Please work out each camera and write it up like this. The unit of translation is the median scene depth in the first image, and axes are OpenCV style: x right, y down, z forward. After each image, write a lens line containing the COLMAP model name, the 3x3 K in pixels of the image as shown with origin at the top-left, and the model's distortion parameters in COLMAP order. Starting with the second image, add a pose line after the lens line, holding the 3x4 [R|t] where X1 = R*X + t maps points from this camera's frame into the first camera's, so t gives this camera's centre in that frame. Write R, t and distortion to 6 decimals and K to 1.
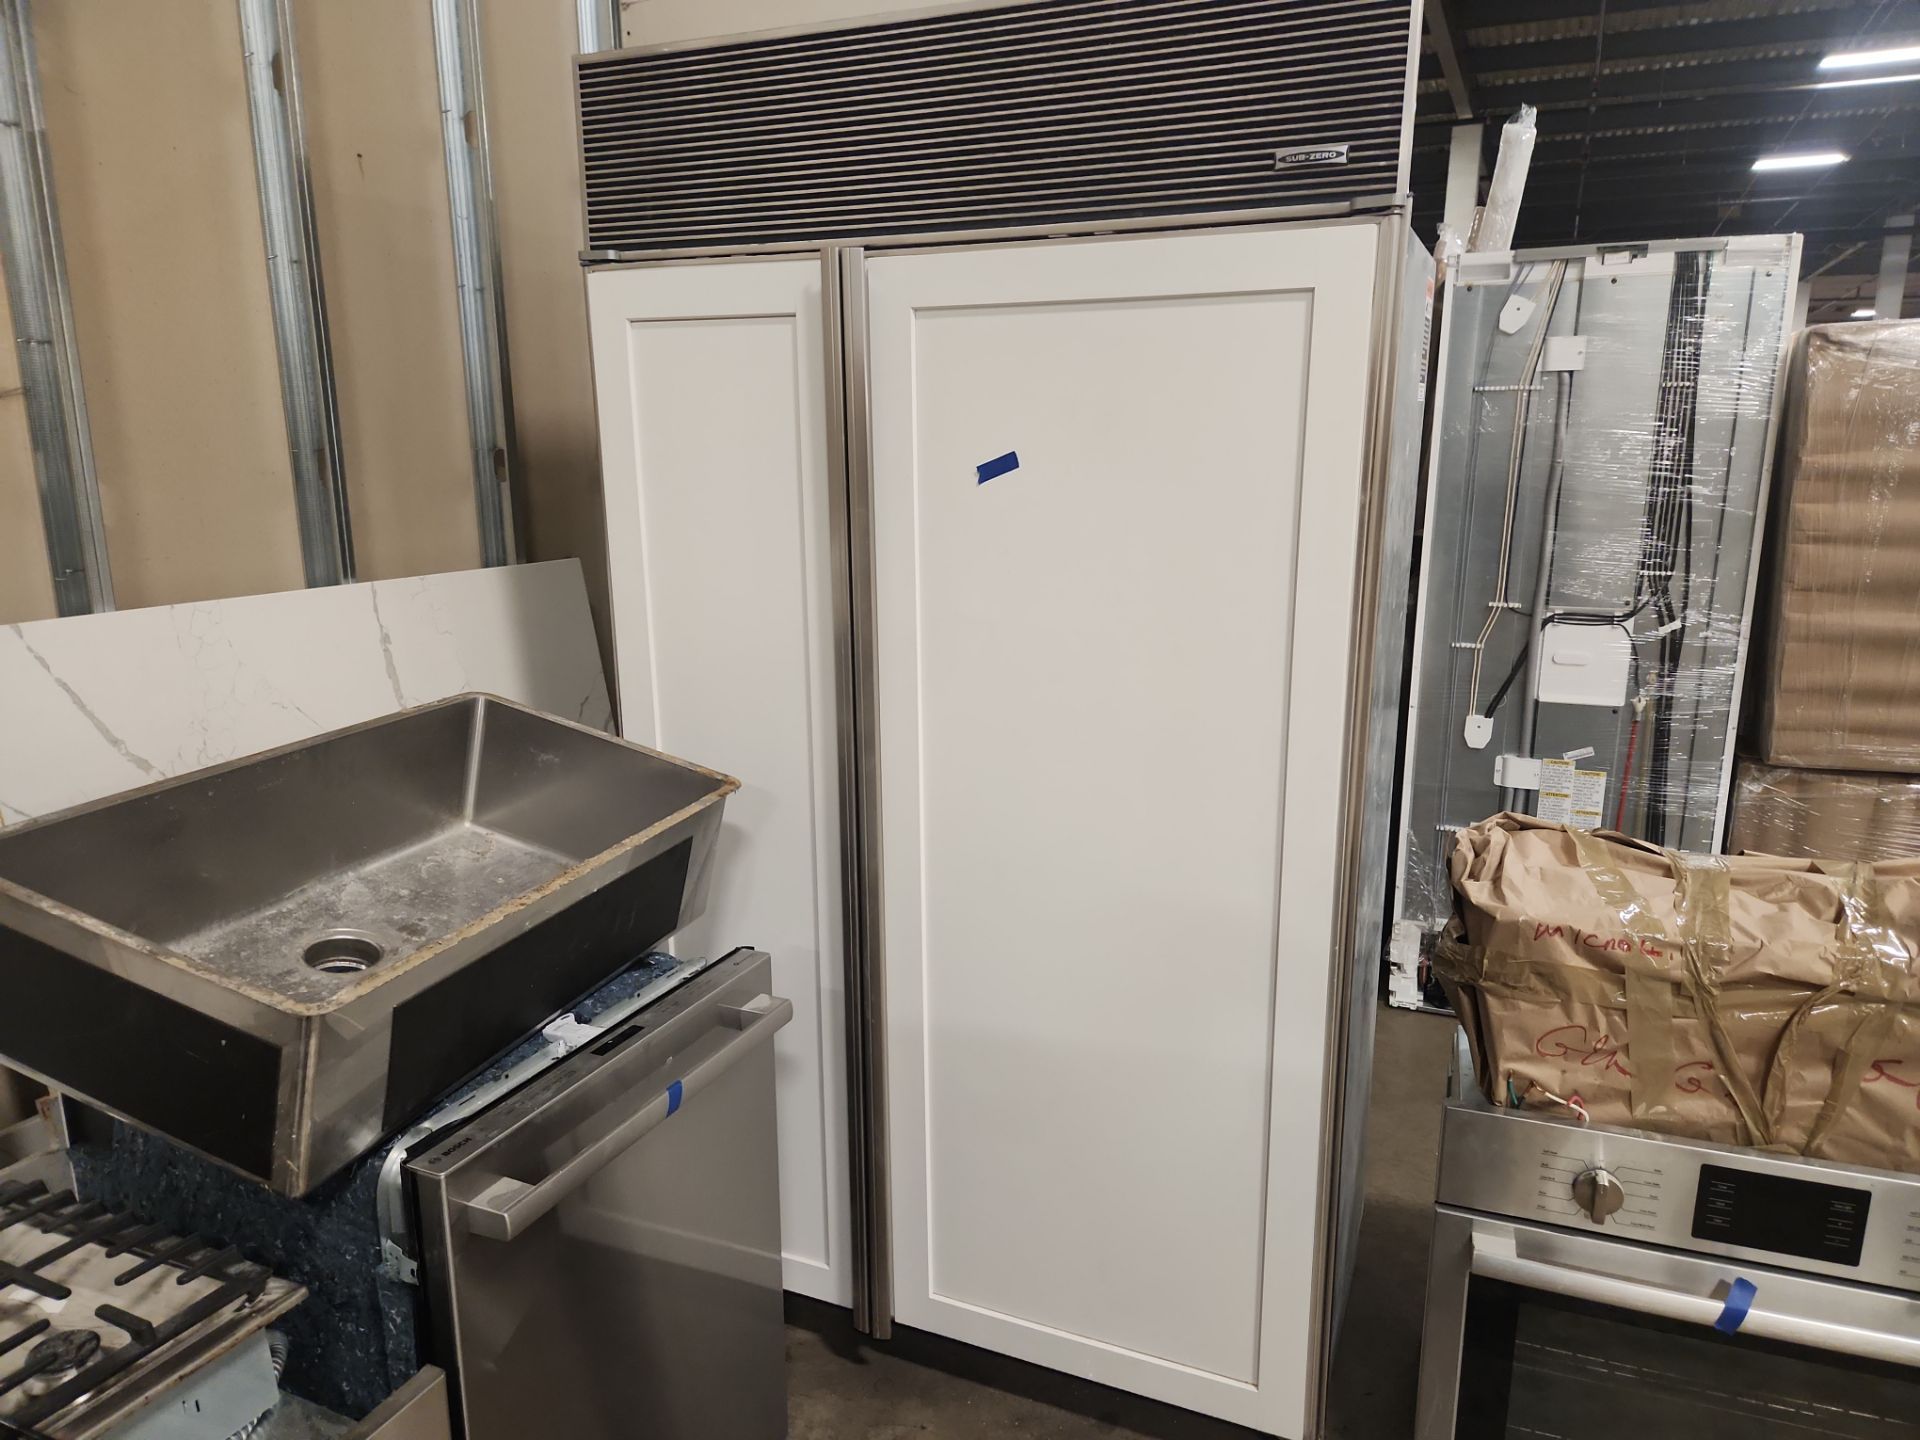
lens RADIAL K [[1271.2, 0, 960.0], [0, 1271.2, 720.0], [0, 0, 1]] dist [0.024351, 0.000758]
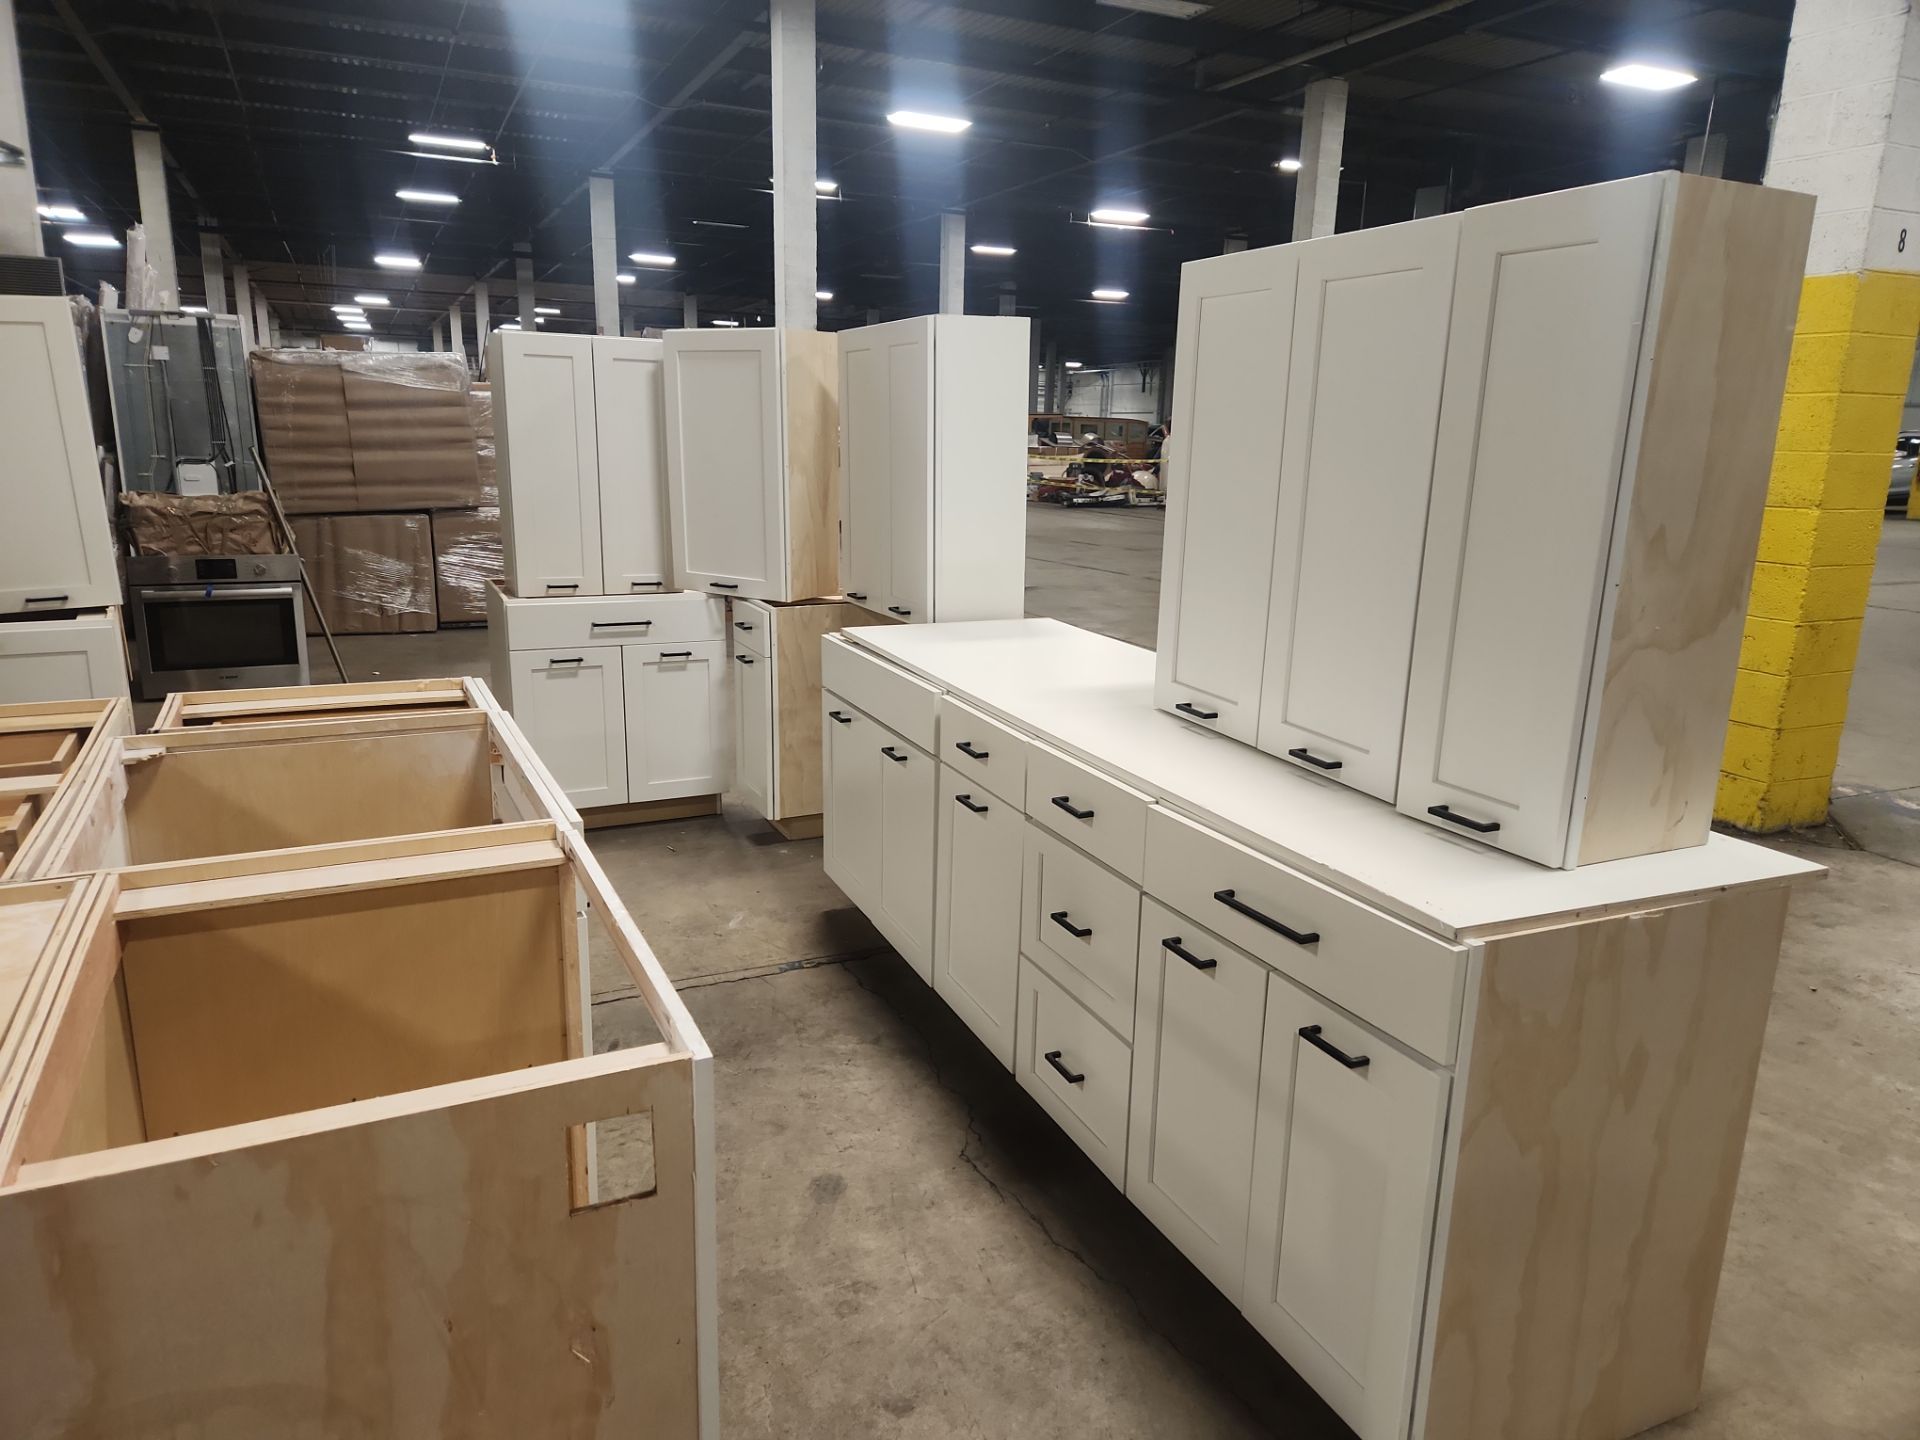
lens RADIAL K [[1271.2, 0, 960.0], [0, 1271.2, 720.0], [0, 0, 1]] dist [0.024351, 0.000758]
pose [[0.646415, -0.157854, 0.746478, -0.935084], [0.138417, 0.986392, 0.088725, 0.763889], [-0.750325, 0.045973, 0.659468, -3.312873]]
